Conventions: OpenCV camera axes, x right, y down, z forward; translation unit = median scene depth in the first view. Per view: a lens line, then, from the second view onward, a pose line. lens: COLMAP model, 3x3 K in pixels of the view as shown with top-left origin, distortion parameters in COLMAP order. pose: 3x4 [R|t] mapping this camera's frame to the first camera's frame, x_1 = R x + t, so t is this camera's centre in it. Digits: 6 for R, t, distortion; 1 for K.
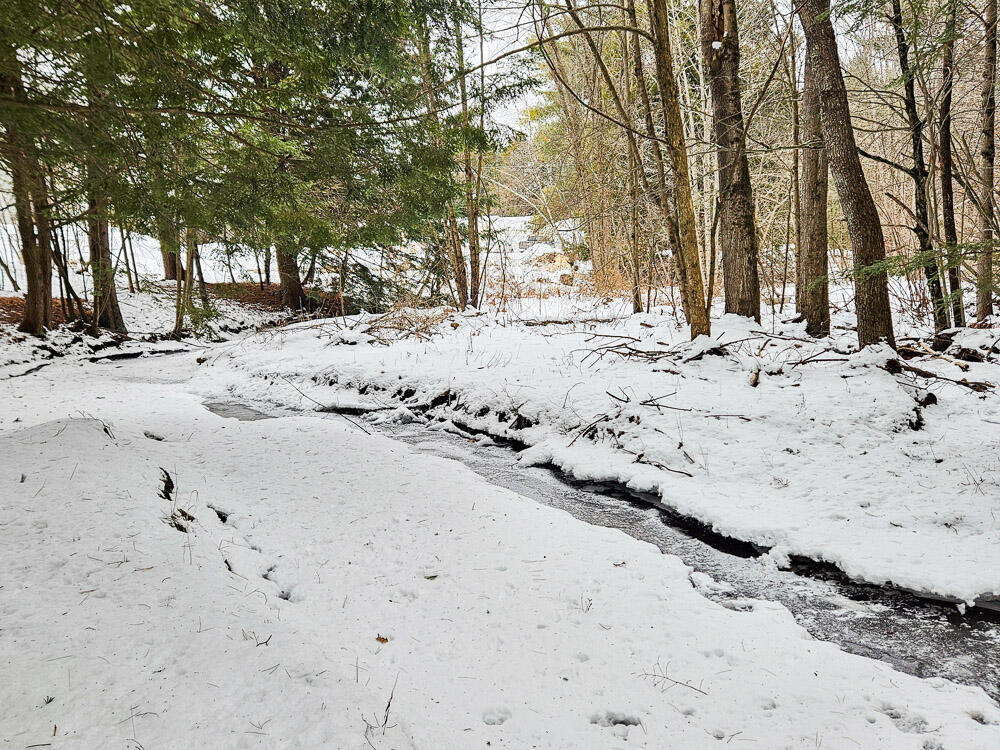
lens RADIAL K [[969.4, 0, 497.7], [0, 969.4, 376.2], [0, 0, 1]] dist [0.073810, 0.000000]
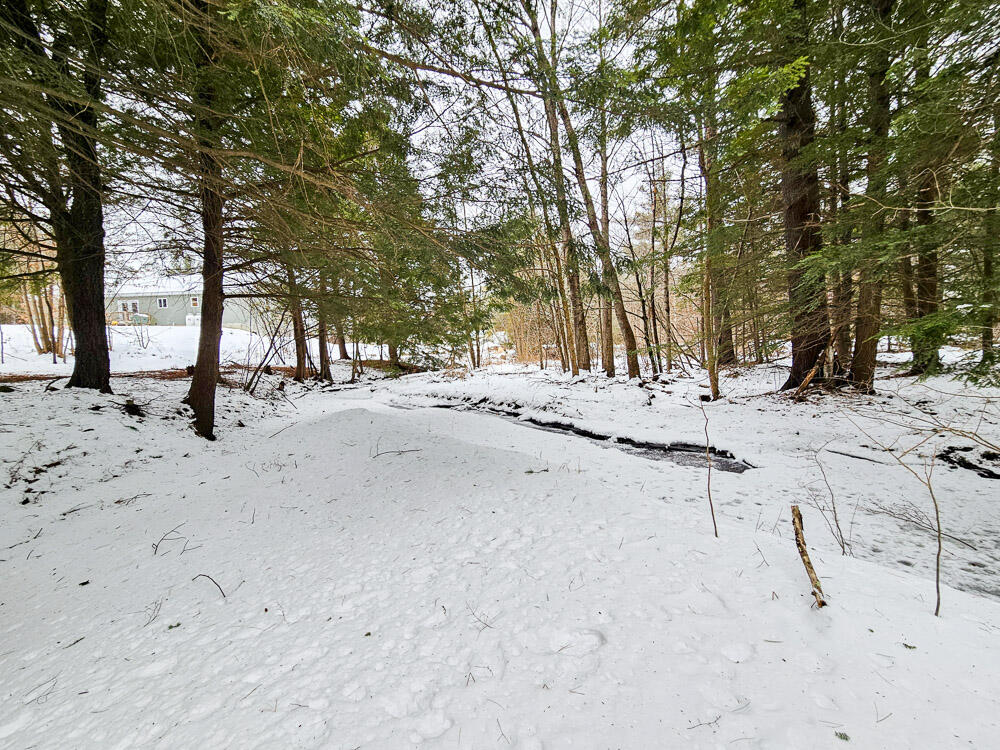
lens RADIAL K [[411.1, 0, 505.5], [0, 411.1, 374.6], [0, 0, 1]] dist [-0.001715, -0.000098]
pose [[0.996855, -0.013194, 0.078147, -0.058848], [0.017666, 0.998229, -0.056813, 0.012527], [-0.077258, 0.058015, 0.995322, -0.118353]]
